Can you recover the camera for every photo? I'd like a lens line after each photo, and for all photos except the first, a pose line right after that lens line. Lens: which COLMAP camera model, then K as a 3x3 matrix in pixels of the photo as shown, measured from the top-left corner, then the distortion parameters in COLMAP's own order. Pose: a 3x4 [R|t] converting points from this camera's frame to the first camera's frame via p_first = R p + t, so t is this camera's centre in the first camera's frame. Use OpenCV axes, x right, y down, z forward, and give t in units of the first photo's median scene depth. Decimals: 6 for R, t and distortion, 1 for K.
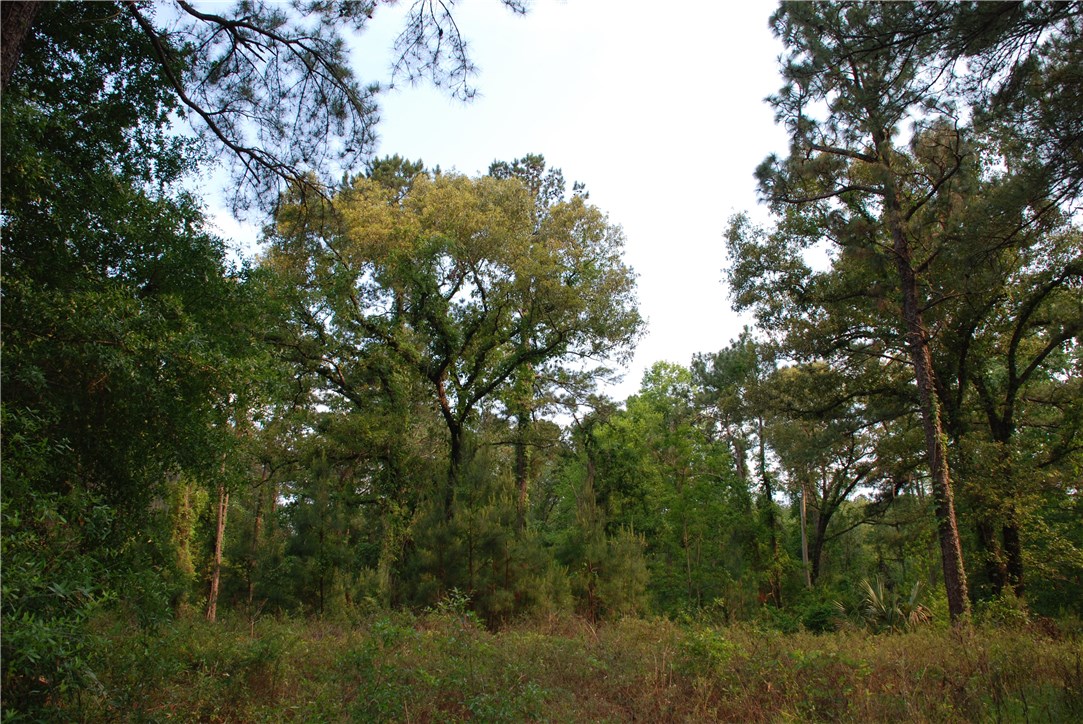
lens RADIAL K [[871.6, 0, 545.4], [0, 871.6, 363.5], [0, 0, 1]] dist [-0.145234, 0.119337]
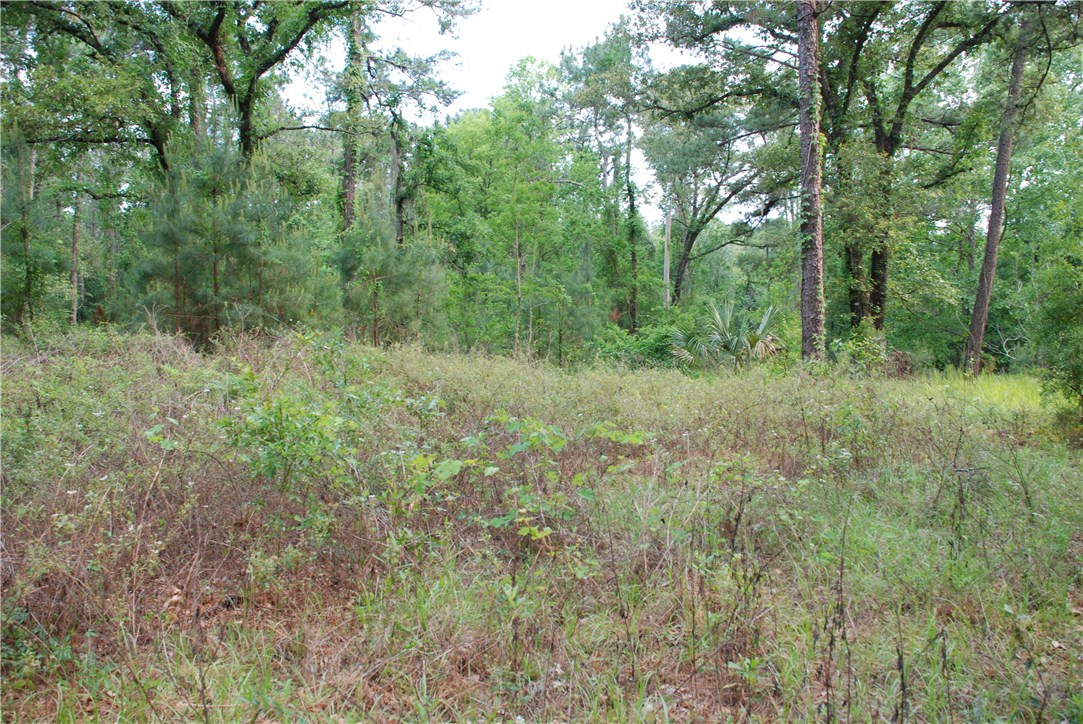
lens RADIAL K [[871.6, 0, 546.8], [0, 871.6, 366.8], [0, 0, 1]] dist [-0.145234, 0.119337]
pose [[0.990841, 0.010821, 0.134602, 0.067707], [-0.054103, 0.945094, 0.322289, 0.030898], [-0.123724, -0.326620, 0.937023, 0.129986]]
